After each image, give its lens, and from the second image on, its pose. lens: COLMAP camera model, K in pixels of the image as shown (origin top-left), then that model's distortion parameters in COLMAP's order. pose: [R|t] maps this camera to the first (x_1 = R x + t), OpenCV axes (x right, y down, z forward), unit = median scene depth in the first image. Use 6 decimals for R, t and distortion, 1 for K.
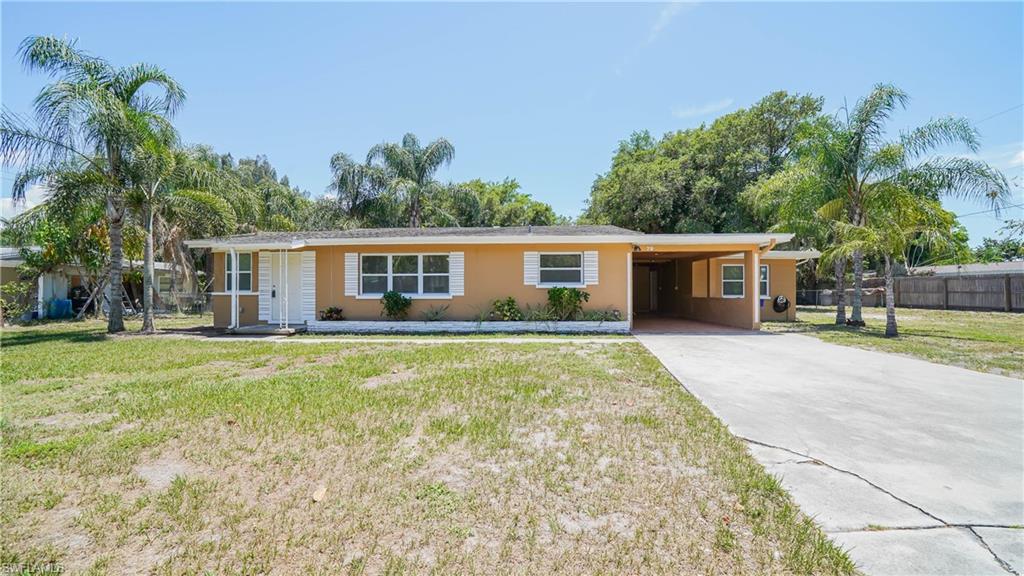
lens RADIAL K [[359.3, 0, 516.0], [0, 359.3, 283.3], [0, 0, 1]] dist [-0.017171, 0.000088]
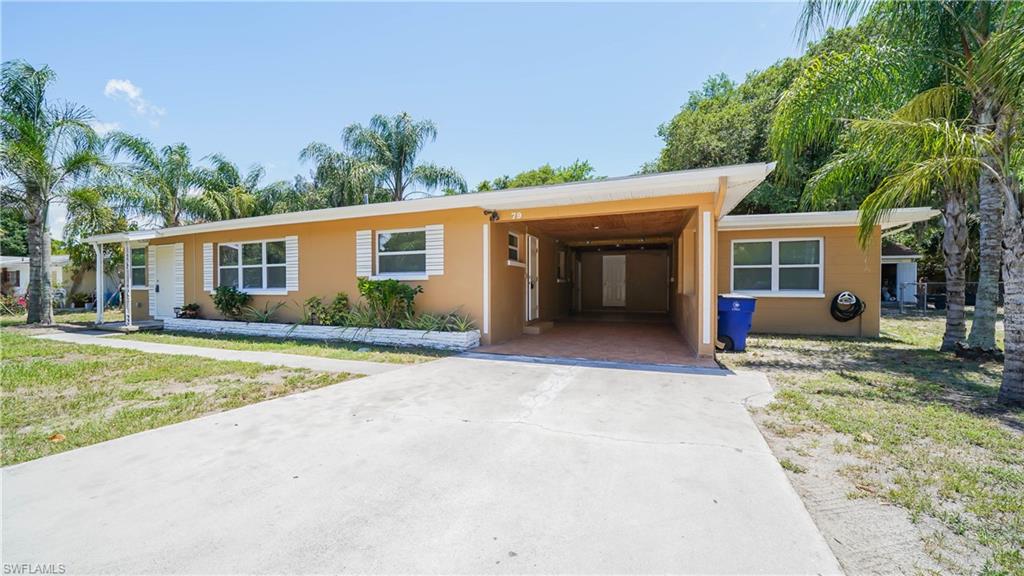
lens RADIAL K [[359.3, 0, 516.0], [0, 359.3, 283.3], [0, 0, 1]] dist [-0.017171, 0.000088]
pose [[0.949157, -0.005009, -0.314765, 0.550613], [0.010631, 0.999813, 0.016146, 0.009488], [0.314625, -0.018672, 0.949032, 0.400622]]
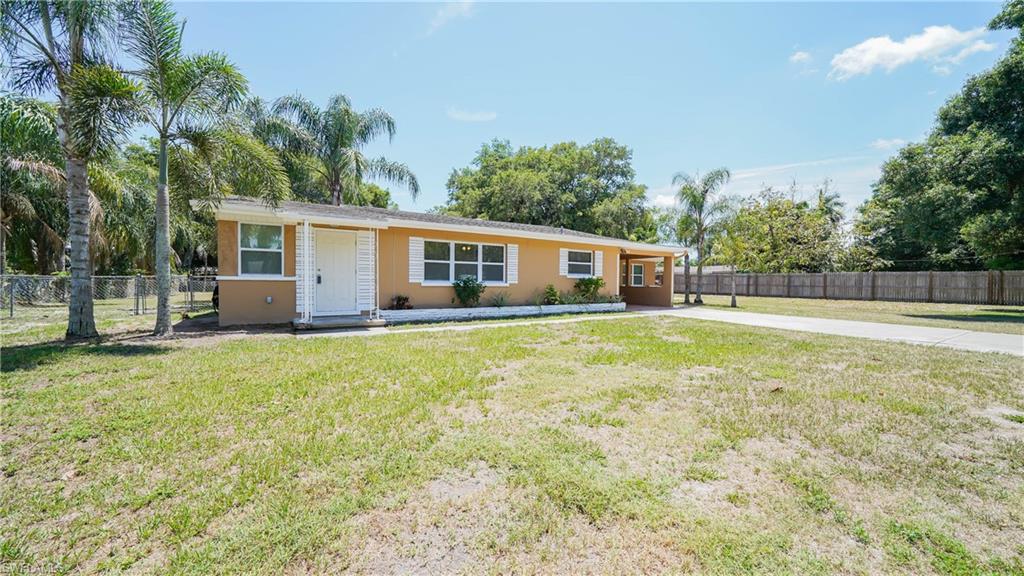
lens RADIAL K [[359.3, 0, 516.0], [0, 359.3, 283.3], [0, 0, 1]] dist [-0.017171, 0.000088]
pose [[0.823490, 0.008678, 0.567265, -0.778684], [-0.026017, 0.999409, 0.022478, 0.008275], [-0.566734, -0.033269, 0.823229, 0.075007]]
